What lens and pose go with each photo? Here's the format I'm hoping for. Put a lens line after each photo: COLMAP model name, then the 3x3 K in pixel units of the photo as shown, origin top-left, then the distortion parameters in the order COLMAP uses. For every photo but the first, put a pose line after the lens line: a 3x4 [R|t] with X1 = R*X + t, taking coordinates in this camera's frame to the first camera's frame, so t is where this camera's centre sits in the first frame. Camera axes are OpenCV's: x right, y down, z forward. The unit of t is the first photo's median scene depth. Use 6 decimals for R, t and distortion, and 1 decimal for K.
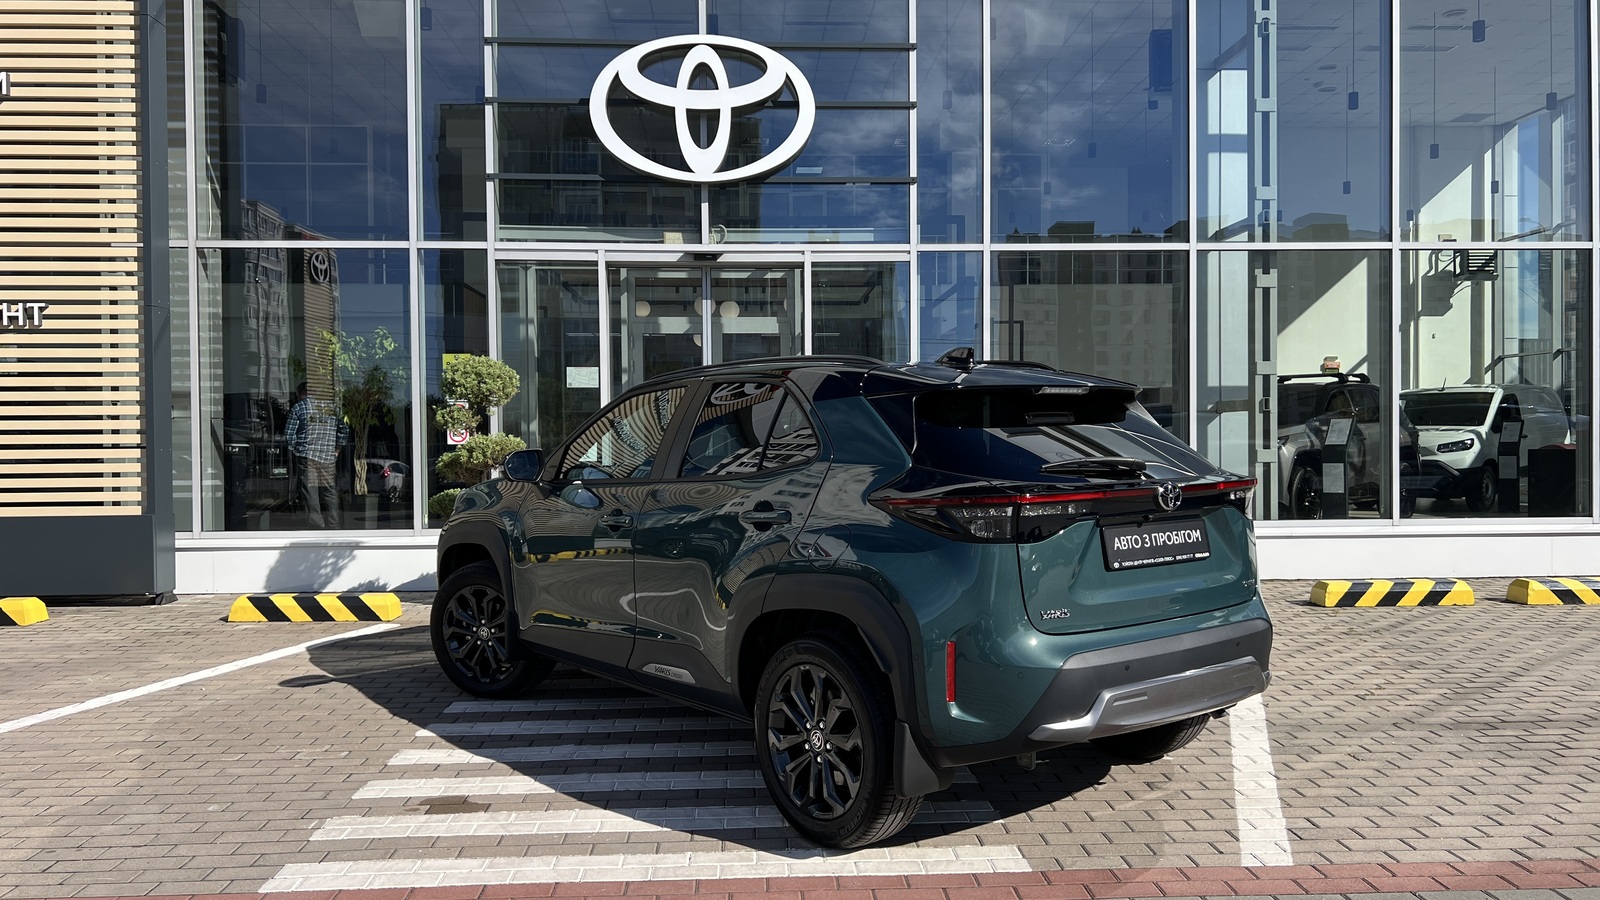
lens RADIAL K [[1214.9, 0, 796.7], [0, 1214.9, 456.9], [0, 0, 1]] dist [0.050419, -0.059222]
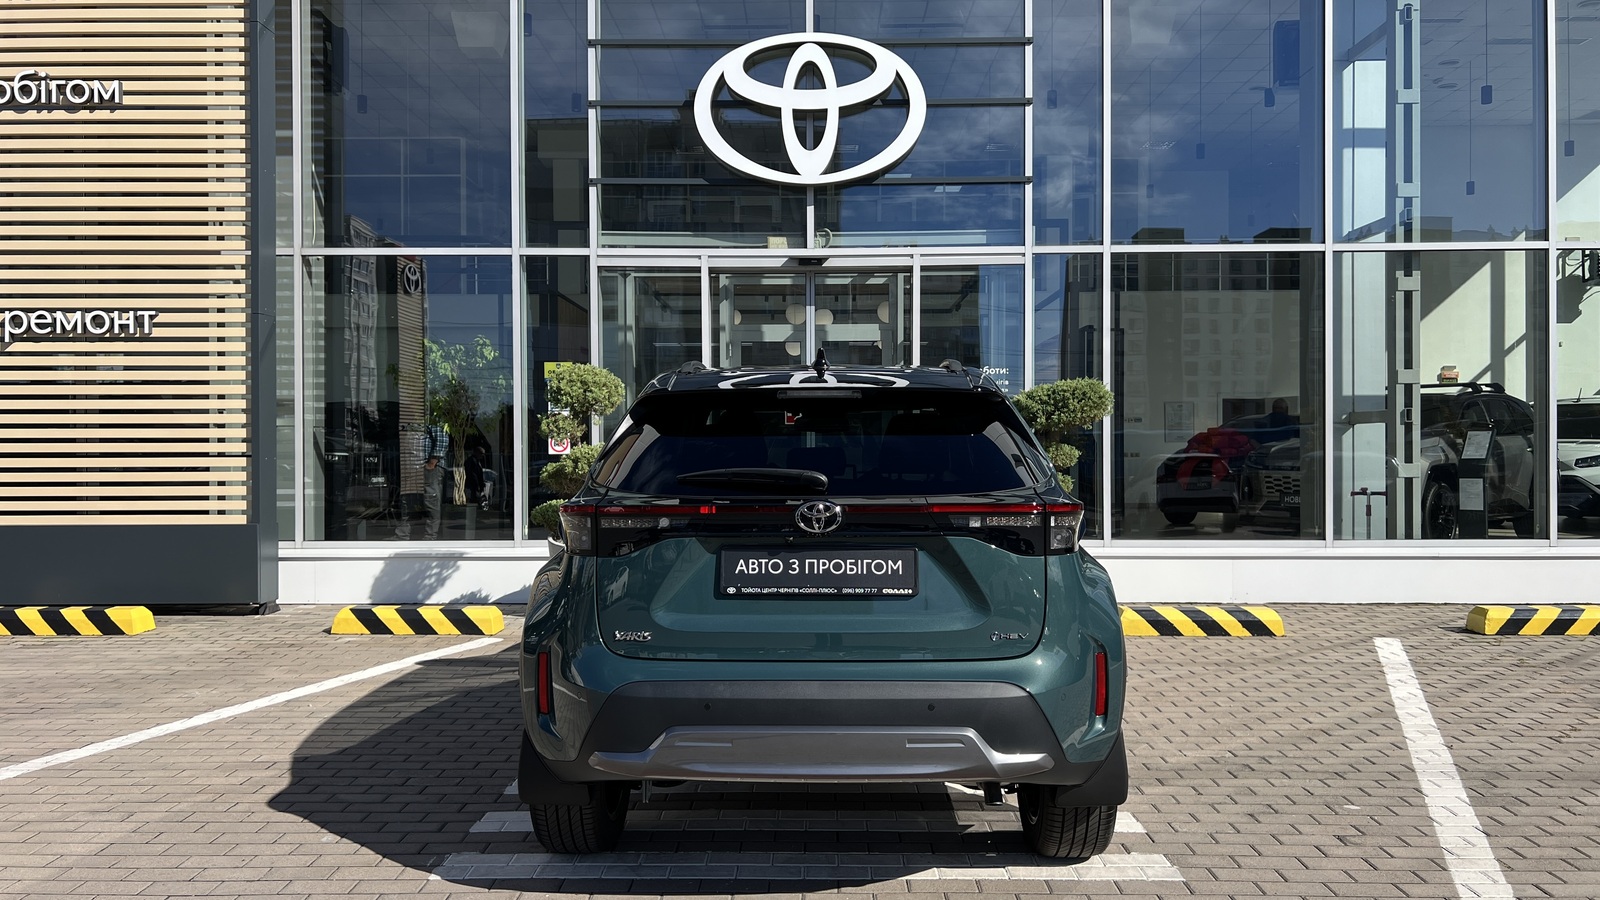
lens RADIAL K [[1214.9, 0, 791.7], [0, 1214.9, 453.9], [0, 0, 1]] dist [0.050419, -0.059222]
pose [[0.997832, 0.004510, -0.065662, -0.026313], [-0.005212, 0.999931, -0.010525, -0.001152], [0.065610, 0.010845, 0.997786, 0.035593]]
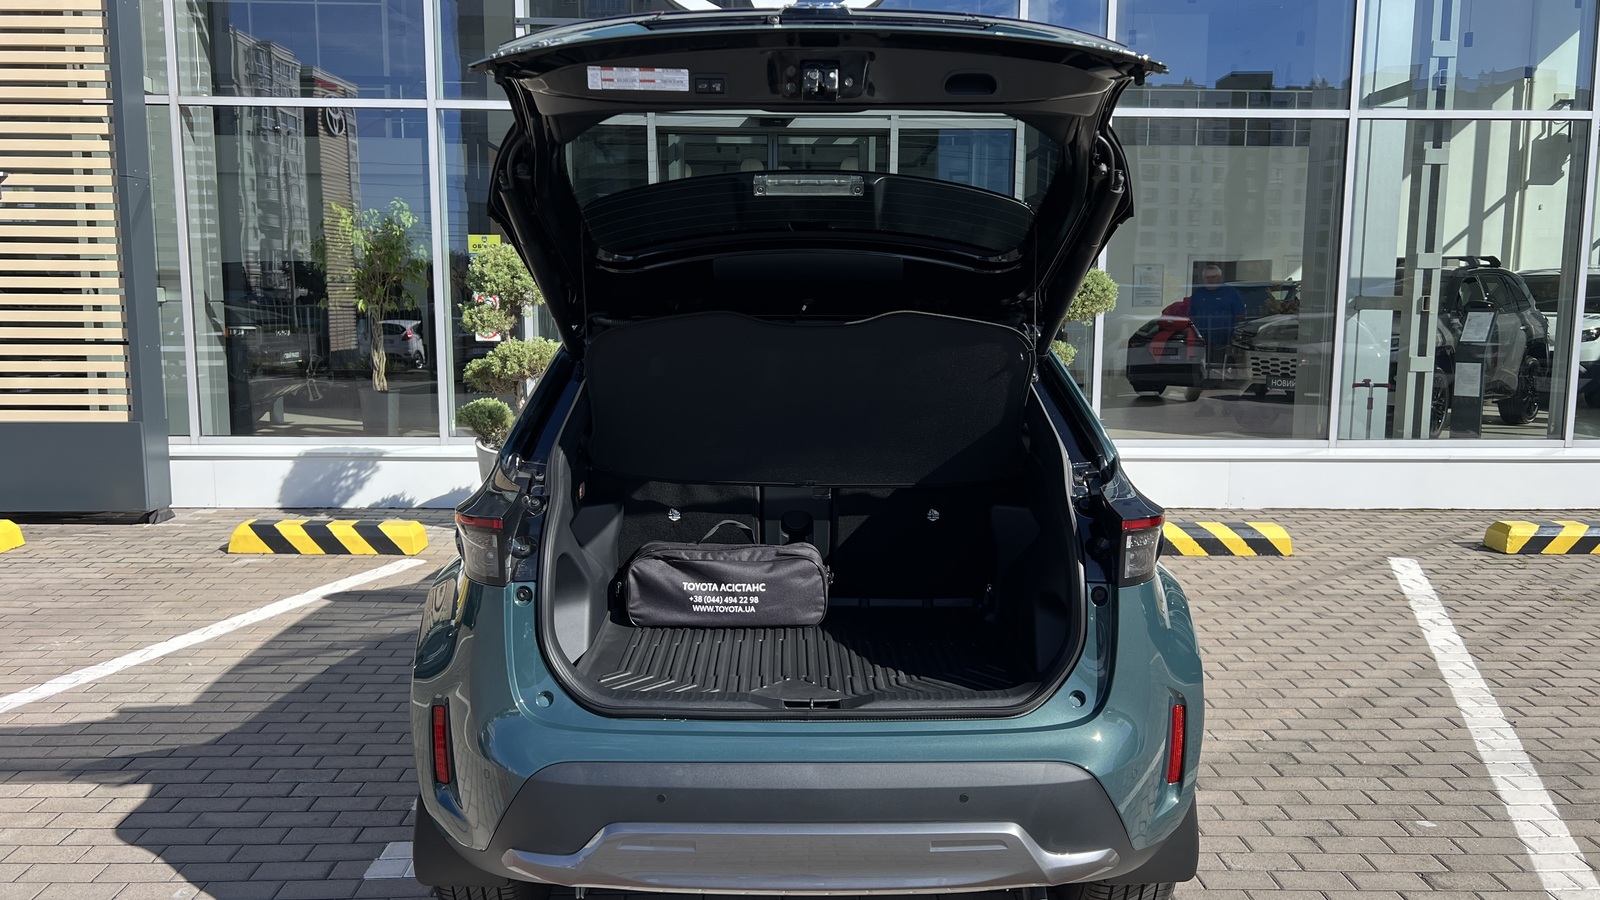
lens RADIAL K [[1214.9, 0, 795.1], [0, 1214.9, 455.9], [0, 0, 1]] dist [0.050419, -0.059222]
pose [[0.999683, 0.015282, -0.019995, -0.040291], [-0.012854, 0.993119, 0.116402, -0.033229], [0.021637, -0.116108, 0.993001, 0.132935]]
